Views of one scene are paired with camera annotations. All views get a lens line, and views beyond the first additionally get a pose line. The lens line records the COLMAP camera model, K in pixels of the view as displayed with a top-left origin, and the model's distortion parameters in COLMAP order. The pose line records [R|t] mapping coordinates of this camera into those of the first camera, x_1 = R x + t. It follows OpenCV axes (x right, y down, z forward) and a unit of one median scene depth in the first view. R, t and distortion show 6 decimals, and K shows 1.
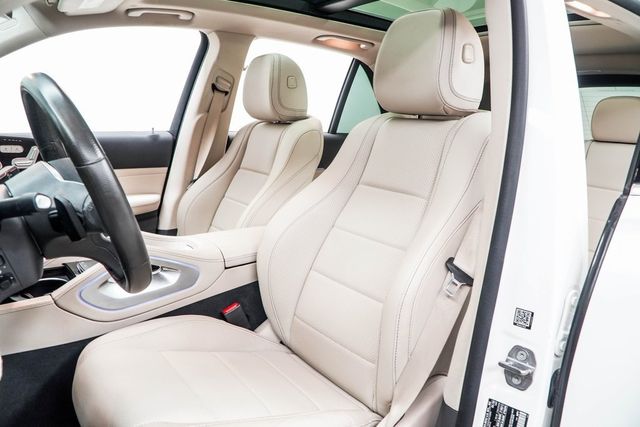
lens RADIAL K [[511.0, 0, 319.5], [0, 511.0, 211.5], [0, 0, 1]] dist [-0.007945, -0.013196]
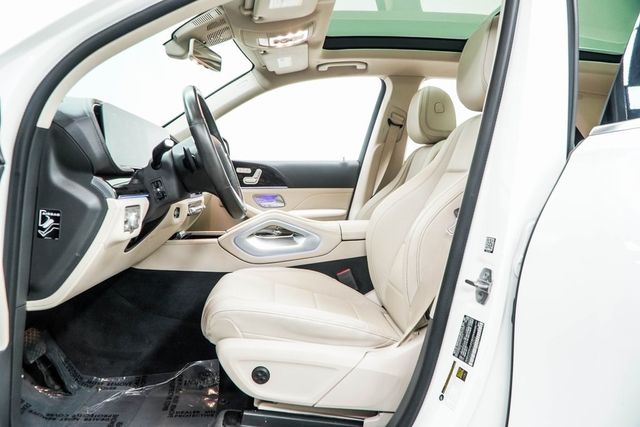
lens RADIAL K [[511.0, 0, 322.2], [0, 511.0, 215.2], [0, 0, 1]] dist [-0.007945, -0.013196]
pose [[0.860142, 0.008863, -0.509977, 0.316090], [-0.076628, 0.990747, -0.112025, 0.143670], [0.504266, 0.135435, 0.852862, -0.100966]]
